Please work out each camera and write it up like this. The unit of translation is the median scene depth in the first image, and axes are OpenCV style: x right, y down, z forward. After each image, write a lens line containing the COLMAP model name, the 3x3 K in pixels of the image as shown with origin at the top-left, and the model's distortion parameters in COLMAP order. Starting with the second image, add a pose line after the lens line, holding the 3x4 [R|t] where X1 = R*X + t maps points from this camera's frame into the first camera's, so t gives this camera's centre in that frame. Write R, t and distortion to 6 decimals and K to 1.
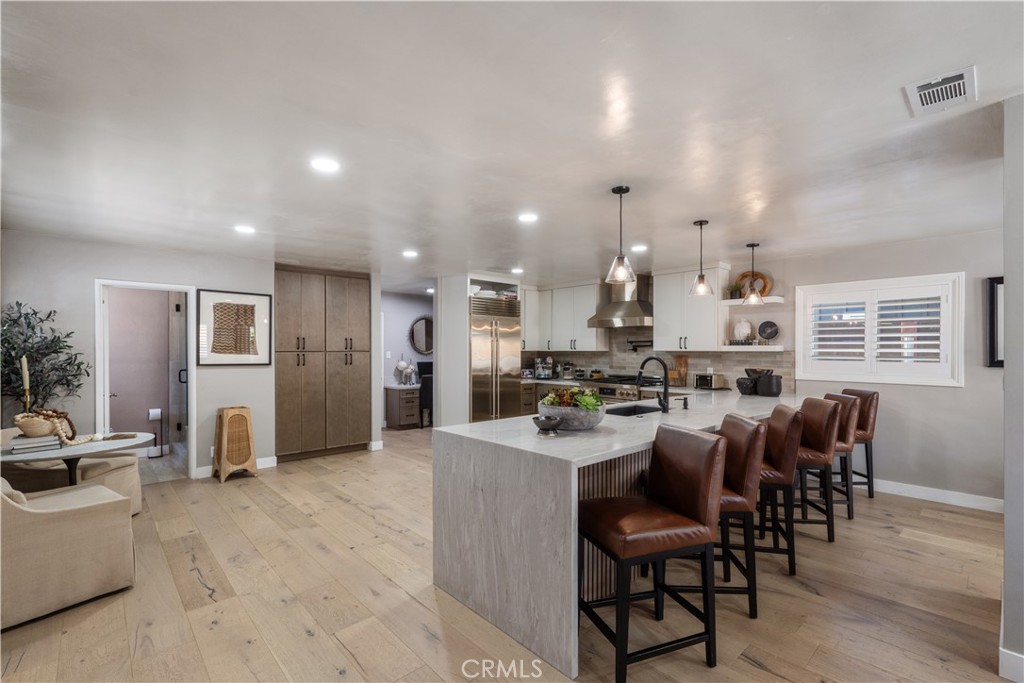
lens RADIAL K [[451.3, 0, 516.2], [0, 451.3, 345.5], [0, 0, 1]] dist [0.000465, -0.000013]
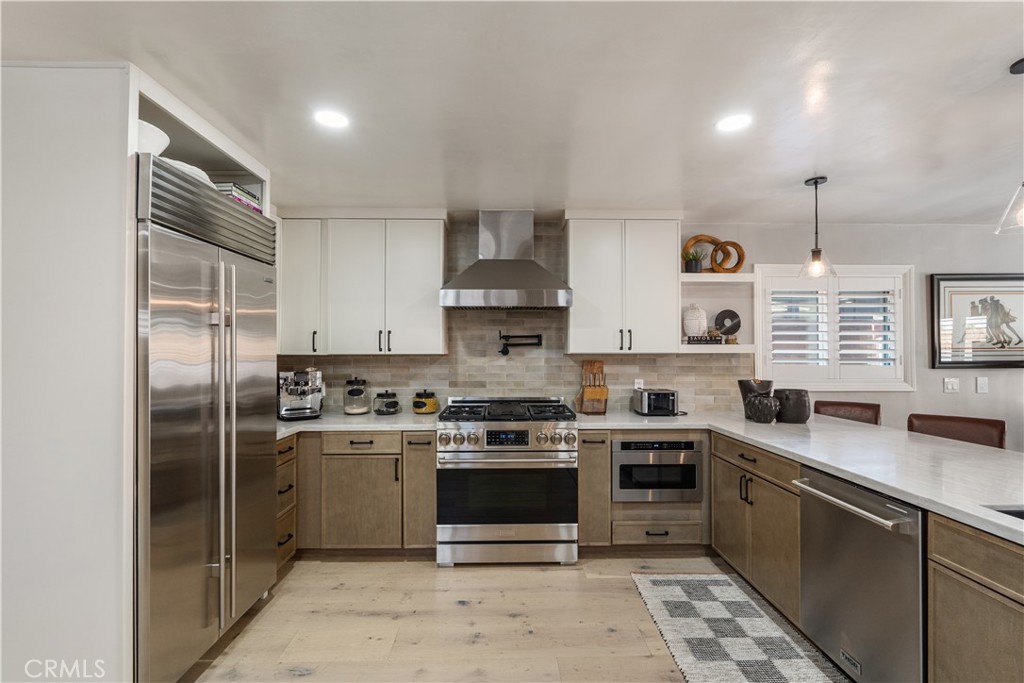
lens RADIAL K [[461.1, 0, 513.1], [0, 461.1, 345.3], [0, 0, 1]] dist [0.001660, 0.000227]
pose [[0.666968, 0.007622, 0.745047, -0.160232], [-0.005508, 0.999971, -0.005299, 0.005470], [-0.745066, -0.000569, 0.666991, 0.650533]]
